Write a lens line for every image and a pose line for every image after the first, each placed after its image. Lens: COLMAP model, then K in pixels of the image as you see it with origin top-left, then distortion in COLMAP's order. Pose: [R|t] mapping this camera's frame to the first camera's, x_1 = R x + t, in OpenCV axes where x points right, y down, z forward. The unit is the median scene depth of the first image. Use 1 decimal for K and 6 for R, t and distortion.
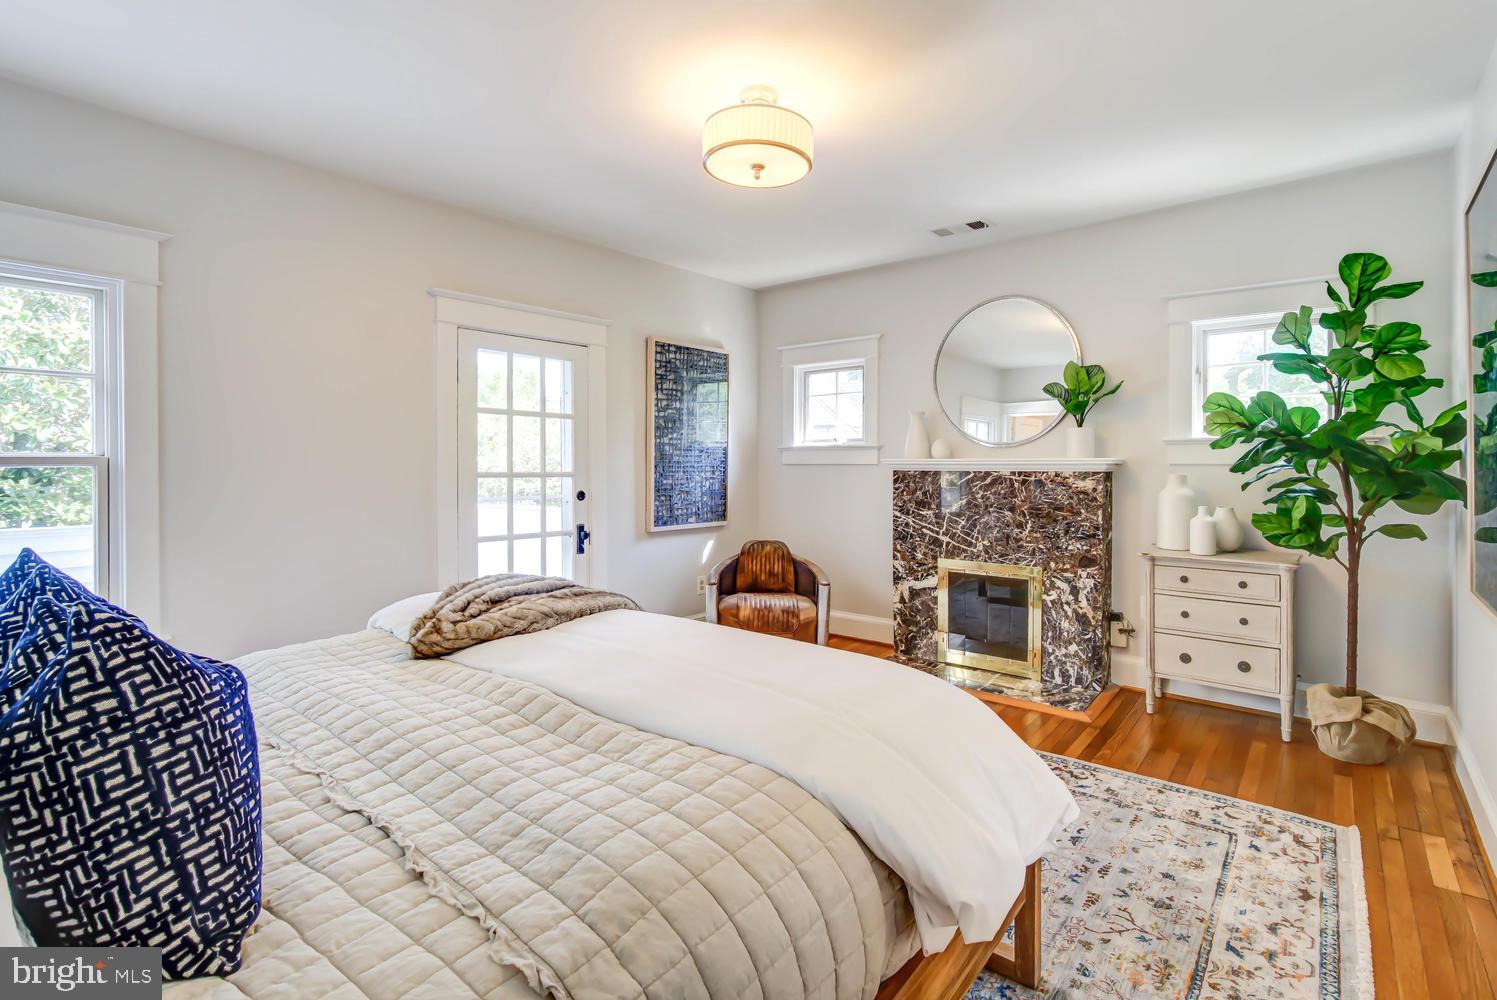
lens RADIAL K [[681.7, 0, 739.8], [0, 681.7, 479.7], [0, 0, 1]] dist [-0.000898, 0.001270]
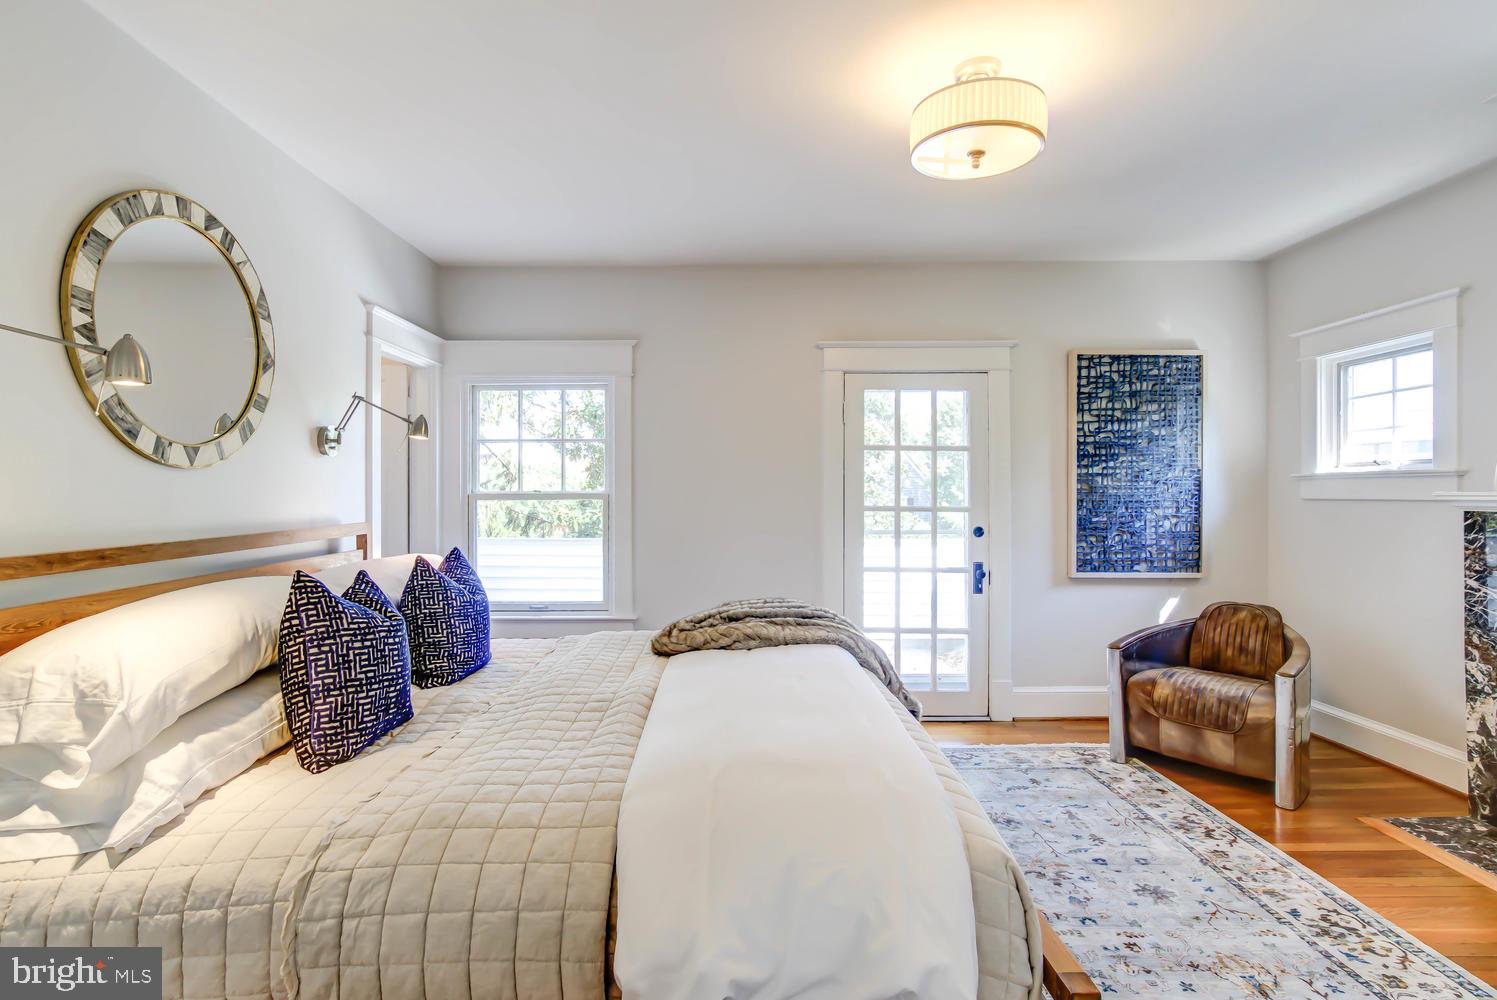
lens RADIAL K [[703.9, 0, 742.5], [0, 703.9, 508.1], [0, 0, 1]] dist [-0.032660, 0.021726]
pose [[0.659159, 0.015383, -0.751846, 0.274986], [-0.018126, 0.999825, 0.004565, -0.007735], [0.751785, 0.010619, 0.659323, 0.115397]]
